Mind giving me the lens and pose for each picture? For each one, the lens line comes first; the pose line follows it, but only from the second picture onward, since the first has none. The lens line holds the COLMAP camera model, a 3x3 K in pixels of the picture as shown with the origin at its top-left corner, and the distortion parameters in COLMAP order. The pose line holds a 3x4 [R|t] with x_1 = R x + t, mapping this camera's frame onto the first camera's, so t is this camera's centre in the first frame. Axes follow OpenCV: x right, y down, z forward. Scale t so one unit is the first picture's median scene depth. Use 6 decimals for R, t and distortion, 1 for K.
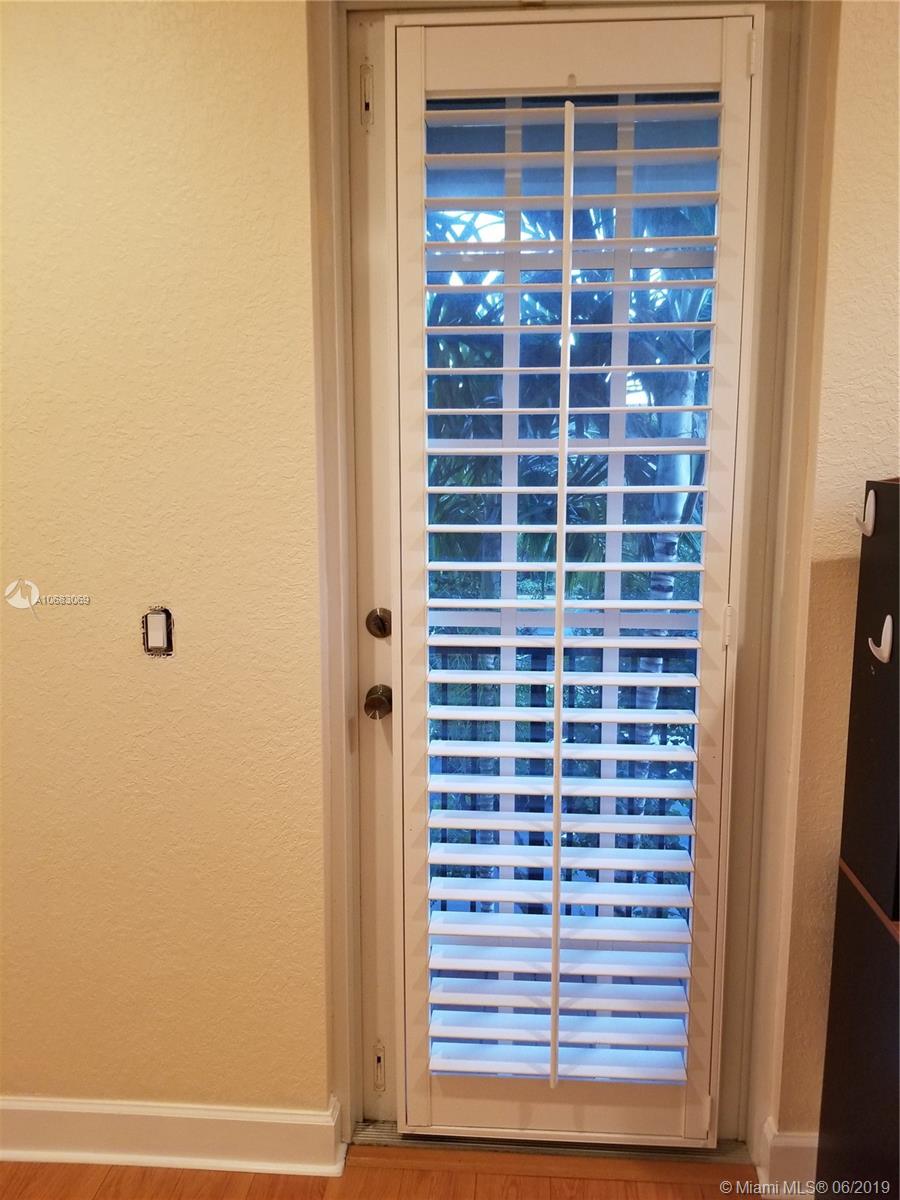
lens RADIAL K [[929.4, 0, 448.7], [0, 929.4, 603.6], [0, 0, 1]] dist [0.028023, -0.014039]
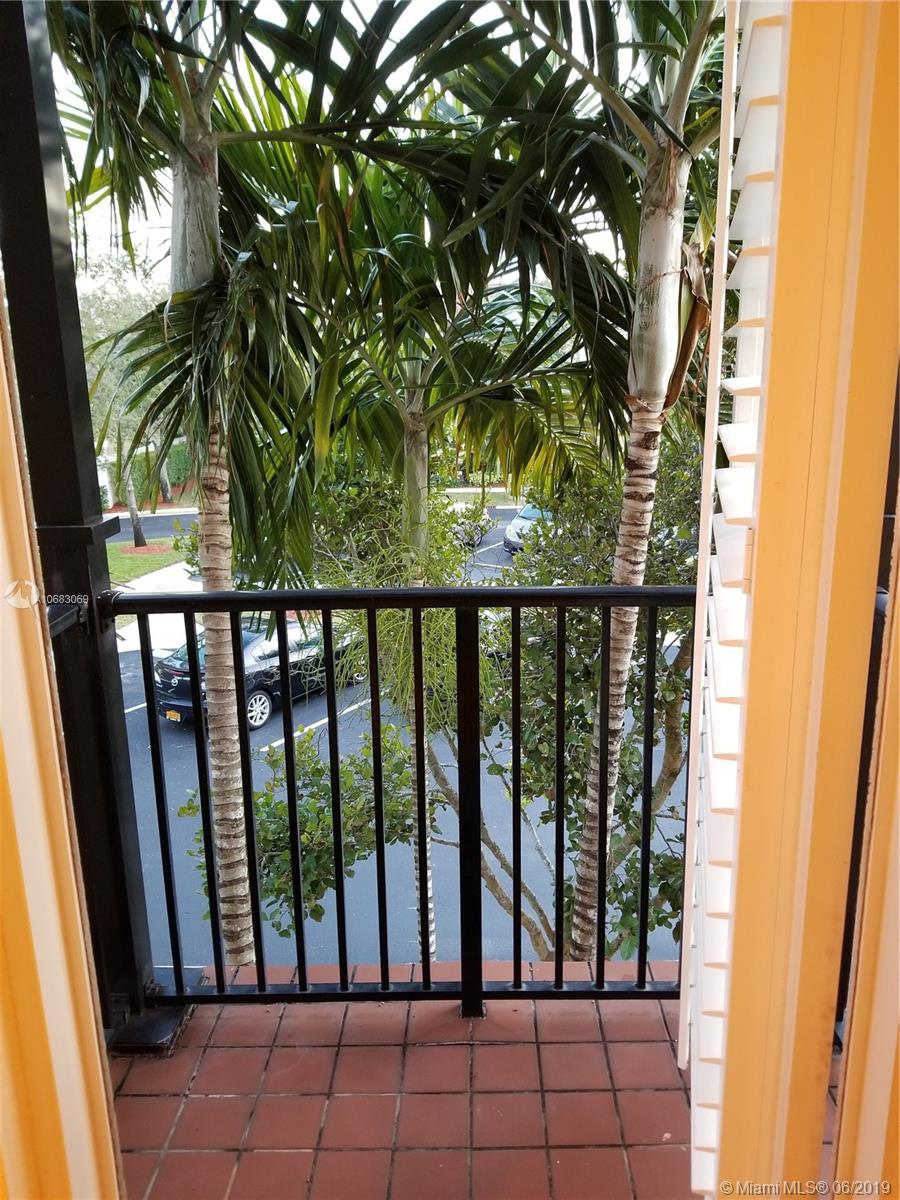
lens RADIAL K [[929.4, 0, 453.6], [0, 929.4, 597.0], [0, 0, 1]] dist [0.028023, -0.014039]
pose [[0.998281, -0.033561, 0.048041, 0.046472], [0.028190, 0.993706, 0.108412, -0.021002], [-0.051377, -0.106871, 0.992945, 0.274296]]
